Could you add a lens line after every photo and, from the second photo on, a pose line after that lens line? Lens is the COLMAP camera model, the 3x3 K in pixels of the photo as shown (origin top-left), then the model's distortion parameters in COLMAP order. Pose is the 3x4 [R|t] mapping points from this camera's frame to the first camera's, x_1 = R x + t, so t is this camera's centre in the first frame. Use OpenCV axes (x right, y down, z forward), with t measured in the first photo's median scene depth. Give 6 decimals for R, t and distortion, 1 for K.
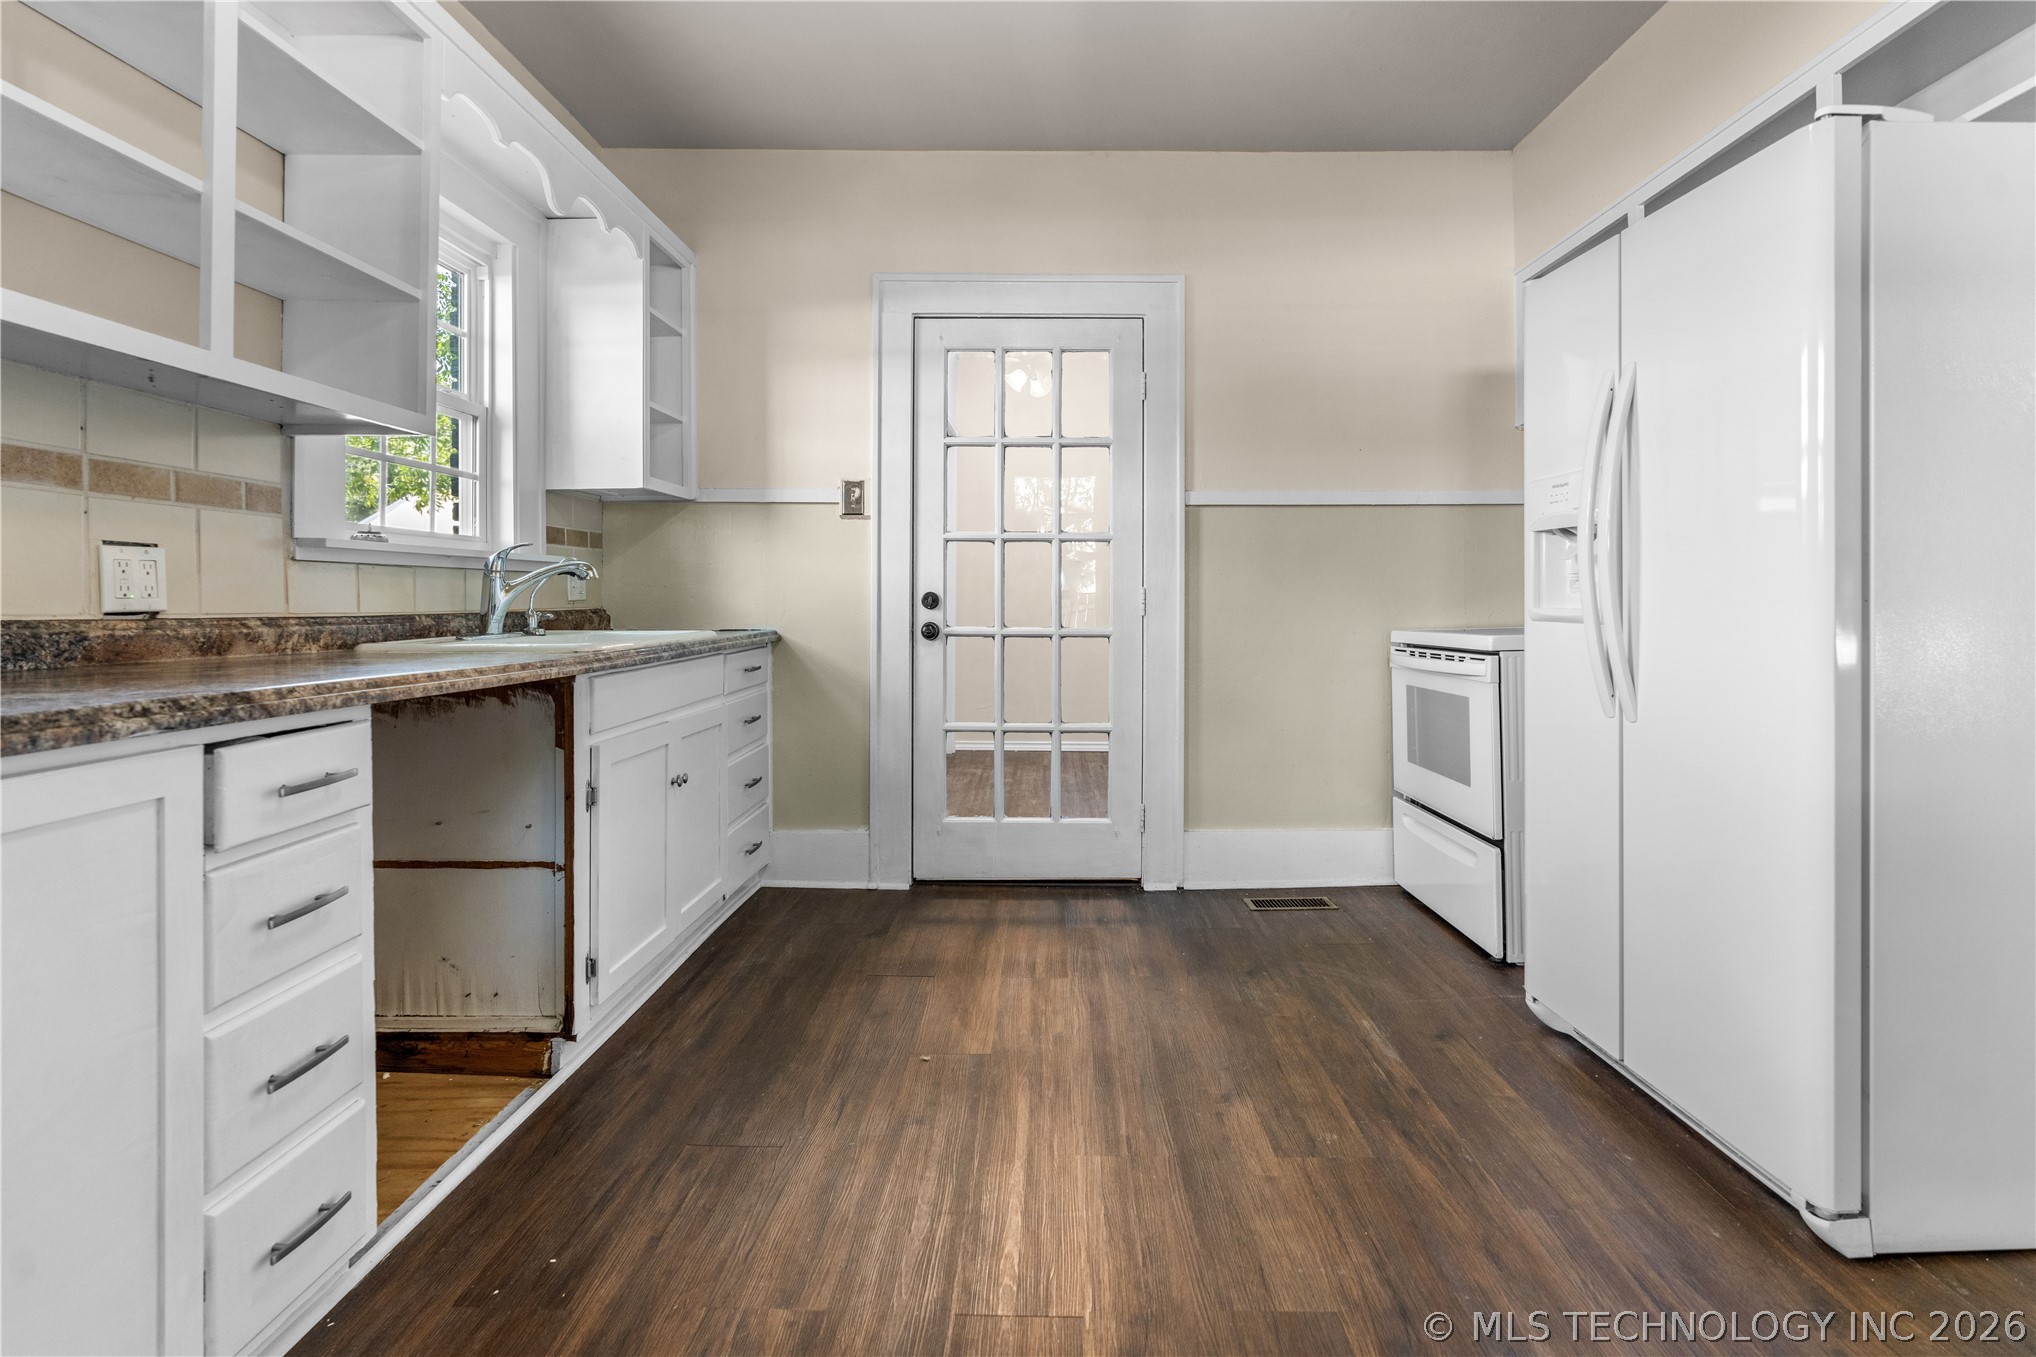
lens RADIAL K [[960.9, 0, 1024.1], [0, 960.9, 604.4], [0, 0, 1]] dist [-0.001520, 0.001293]
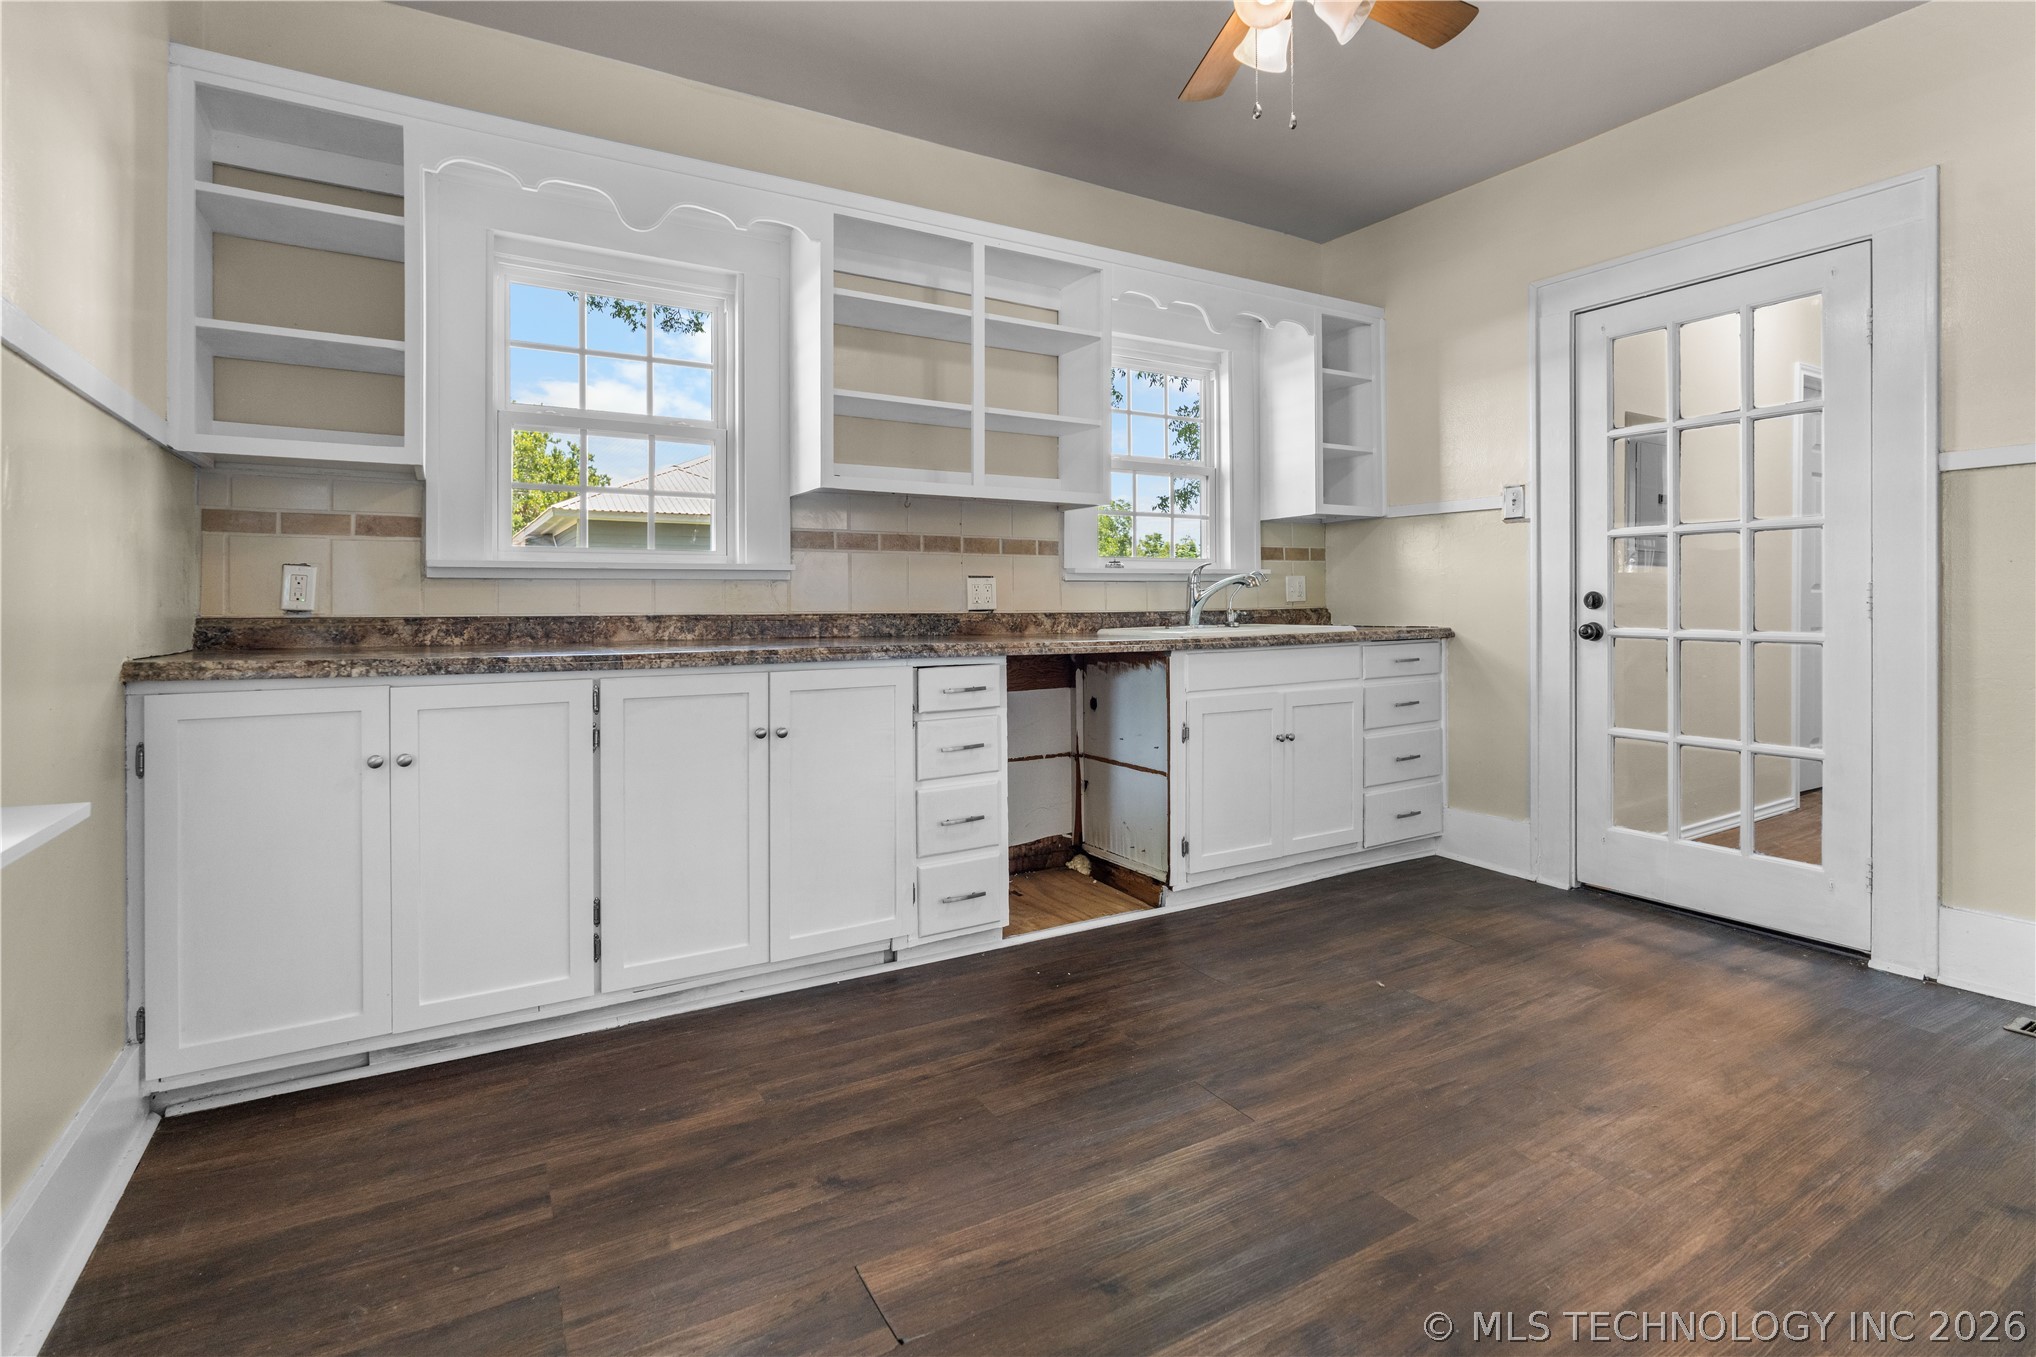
lens RADIAL K [[960.9, 0, 1025.7], [0, 960.9, 606.2], [0, 0, 1]] dist [-0.001520, 0.001293]
pose [[0.526288, 0.001241, -0.850306, 0.528382], [0.002878, 0.999991, 0.003241, -0.003744], [0.850302, -0.004153, 0.526279, -0.003171]]
